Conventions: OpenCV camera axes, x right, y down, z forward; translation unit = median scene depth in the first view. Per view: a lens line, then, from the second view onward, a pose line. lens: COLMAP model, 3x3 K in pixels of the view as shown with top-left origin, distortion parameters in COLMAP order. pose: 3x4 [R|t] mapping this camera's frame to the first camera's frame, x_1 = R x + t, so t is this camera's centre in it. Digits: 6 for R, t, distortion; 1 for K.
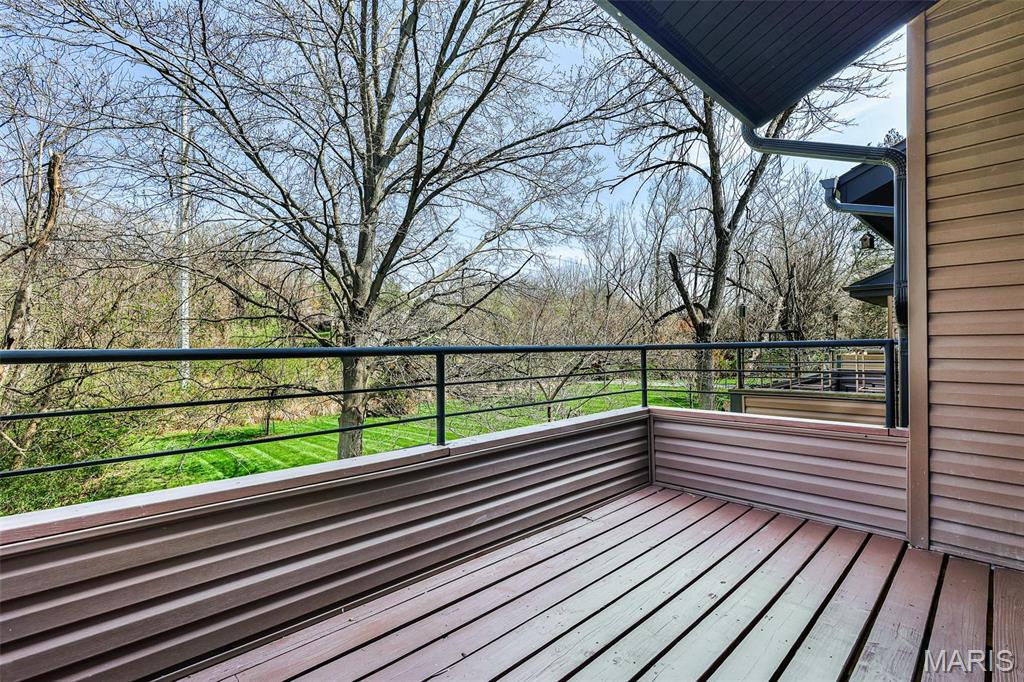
lens RADIAL K [[470.0, 0, 510.6], [0, 470.0, 342.6], [0, 0, 1]] dist [0.020095, 0.001061]
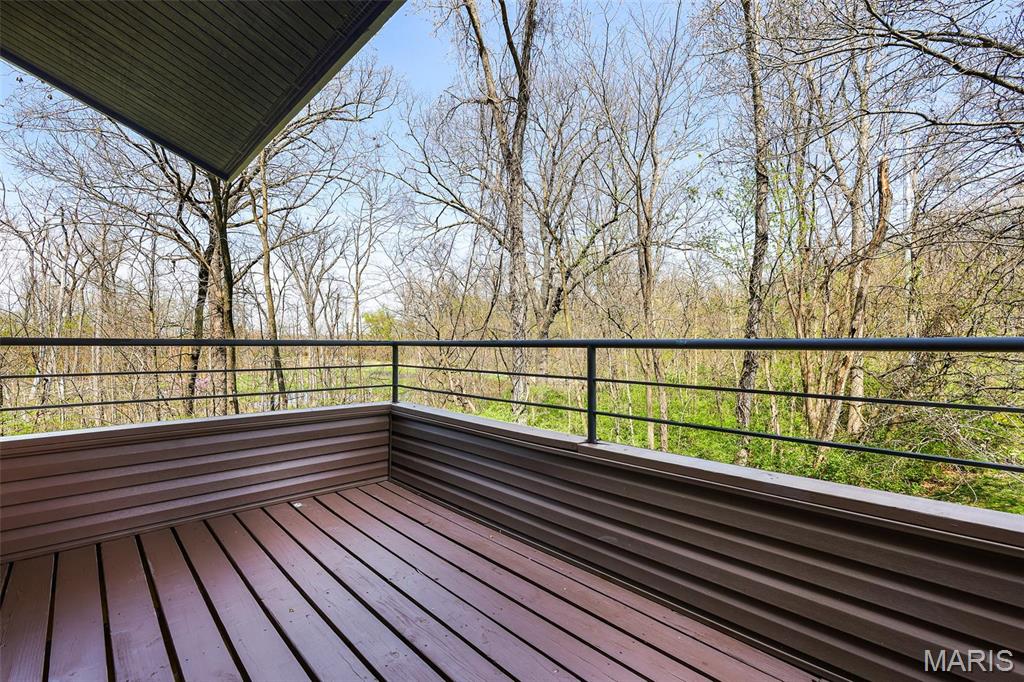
lens RADIAL K [[470.0, 0, 510.8], [0, 470.0, 343.8], [0, 0, 1]] dist [0.020095, 0.001061]
pose [[-0.001458, 0.016697, -0.999860, 0.804220], [0.011544, 0.999794, 0.016680, -0.000255], [0.999932, -0.011518, -0.001651, 0.831826]]
